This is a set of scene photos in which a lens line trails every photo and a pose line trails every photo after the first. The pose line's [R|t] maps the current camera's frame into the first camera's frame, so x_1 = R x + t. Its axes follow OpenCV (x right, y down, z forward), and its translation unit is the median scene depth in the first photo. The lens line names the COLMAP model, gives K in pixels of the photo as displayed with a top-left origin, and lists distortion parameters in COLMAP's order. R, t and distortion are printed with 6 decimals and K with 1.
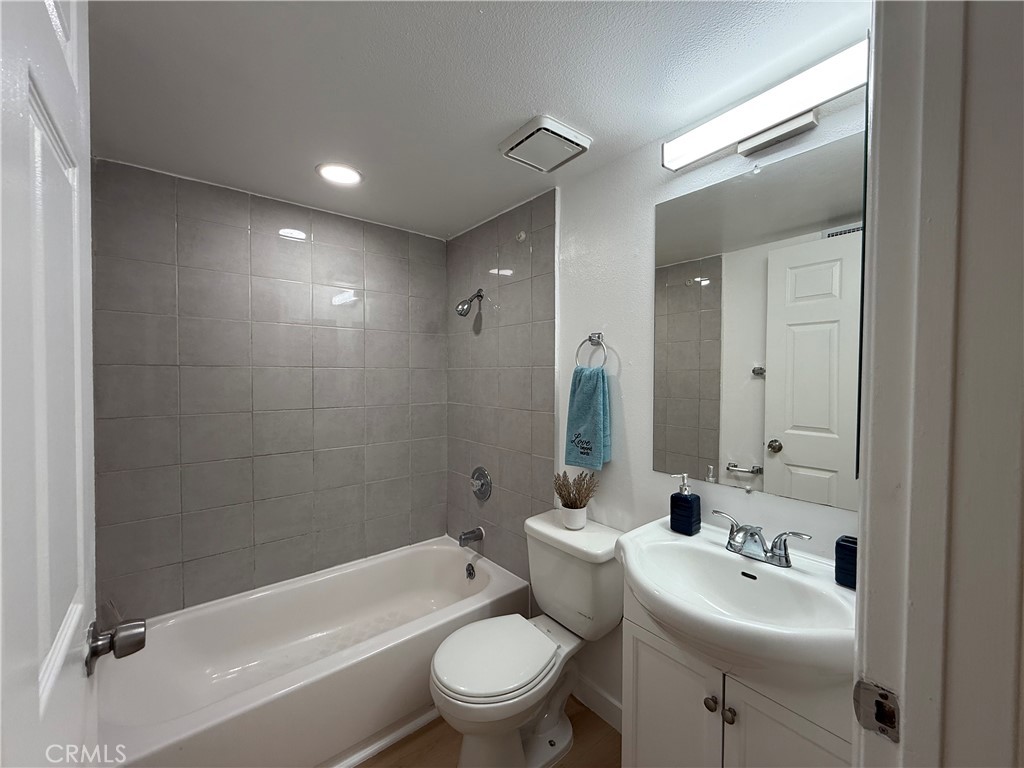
lens RADIAL K [[409.0, 0, 509.9], [0, 409.0, 383.1], [0, 0, 1]] dist [-0.001828, 0.000923]
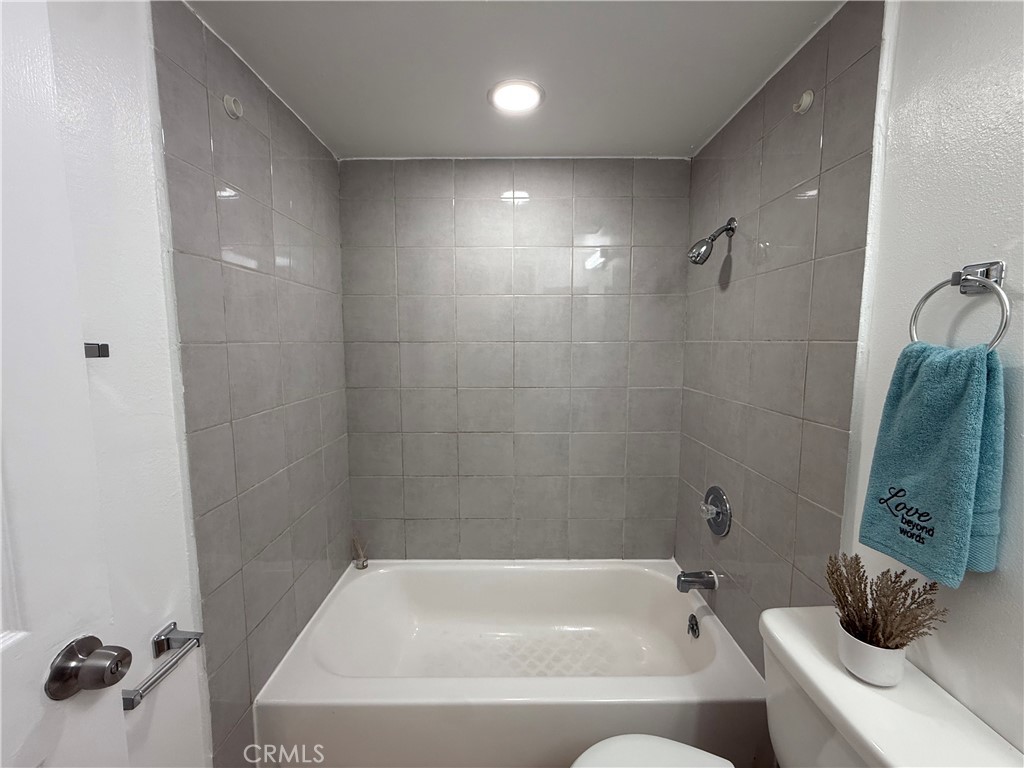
lens RADIAL K [[409.0, 0, 512.9], [0, 409.0, 382.9], [0, 0, 1]] dist [-0.001828, 0.000923]
pose [[0.775551, 0.061704, -0.628262, 0.093414], [-0.008756, 0.996167, 0.087028, -0.028263], [0.631224, -0.061993, 0.773119, 0.309179]]
